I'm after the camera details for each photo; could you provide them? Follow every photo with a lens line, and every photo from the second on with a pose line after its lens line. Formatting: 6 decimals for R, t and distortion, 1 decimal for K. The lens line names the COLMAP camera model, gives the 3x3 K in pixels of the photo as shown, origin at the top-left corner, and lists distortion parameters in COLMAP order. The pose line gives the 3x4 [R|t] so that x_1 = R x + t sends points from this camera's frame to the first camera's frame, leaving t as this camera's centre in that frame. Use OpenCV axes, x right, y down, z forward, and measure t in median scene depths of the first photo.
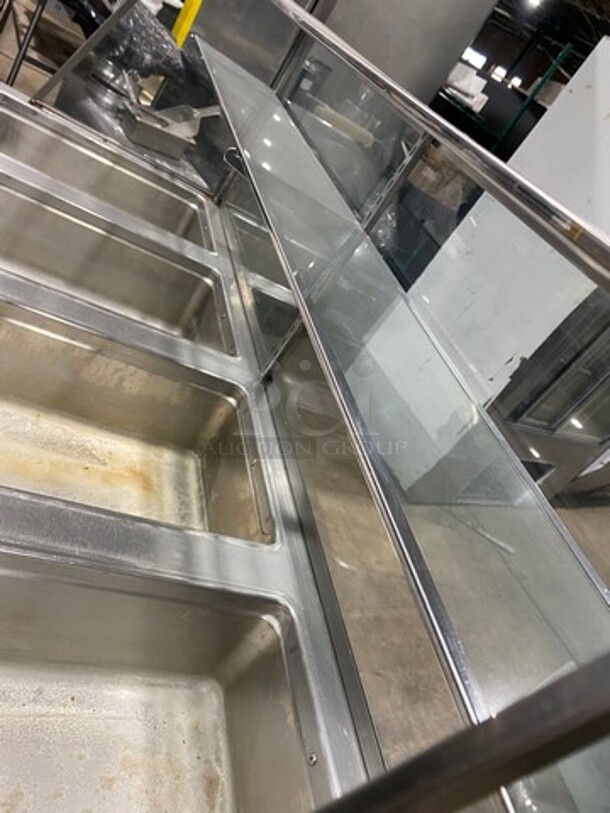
lens RADIAL K [[600.8, 0, 305.0], [0, 600.8, 406.5], [0, 0, 1]] dist [0.045057, -0.050770]
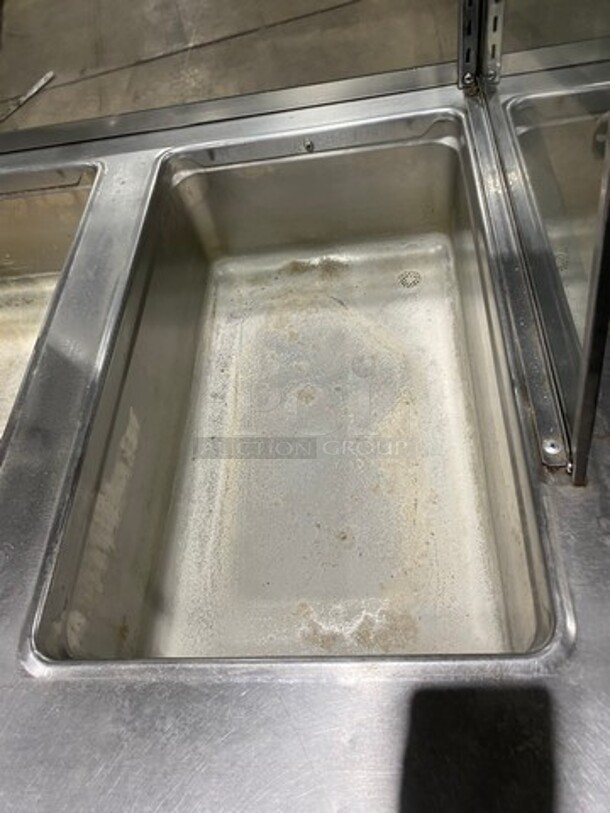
lens RADIAL K [[600.8, 0, 305.0], [0, 600.8, 406.5], [0, 0, 1]] dist [0.045057, -0.050770]
pose [[0.138693, -0.990272, -0.011216, -0.282614], [0.749033, 0.097484, 0.655322, -0.078811], [-0.647853, -0.099289, 0.755267, 0.049133]]
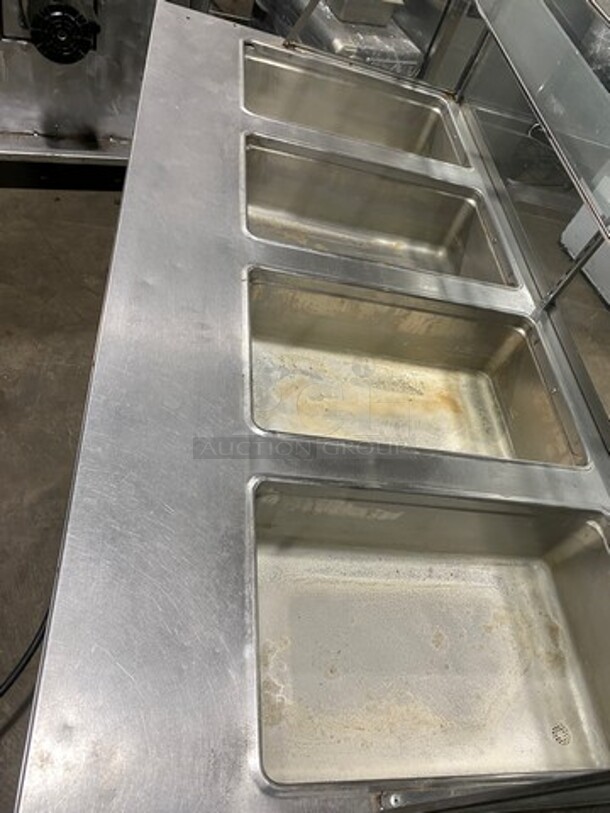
lens RADIAL K [[607.3, 0, 313.9], [0, 607.3, 407.4], [0, 0, 1]] dist [0.007655, -0.003244]
pose [[0.954545, -0.049091, -0.293996, -0.169774], [0.125717, 0.960626, 0.247775, -0.212379], [0.270256, -0.273472, 0.923133, -0.226943]]
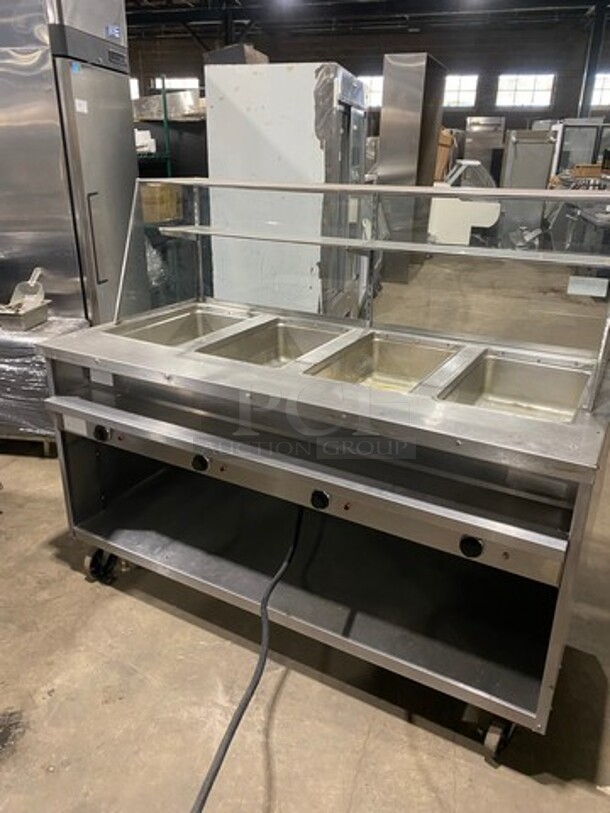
lens RADIAL K [[621.9, 0, 305.0], [0, 621.9, 406.5], [0, 0, 1]] dist [-0.006954, 0.031132]
pose [[0.591521, -0.715555, 0.371597, -1.307186], [0.693766, 0.686530, 0.217636, -0.517496], [-0.410843, 0.129065, 0.902525, -0.905342]]
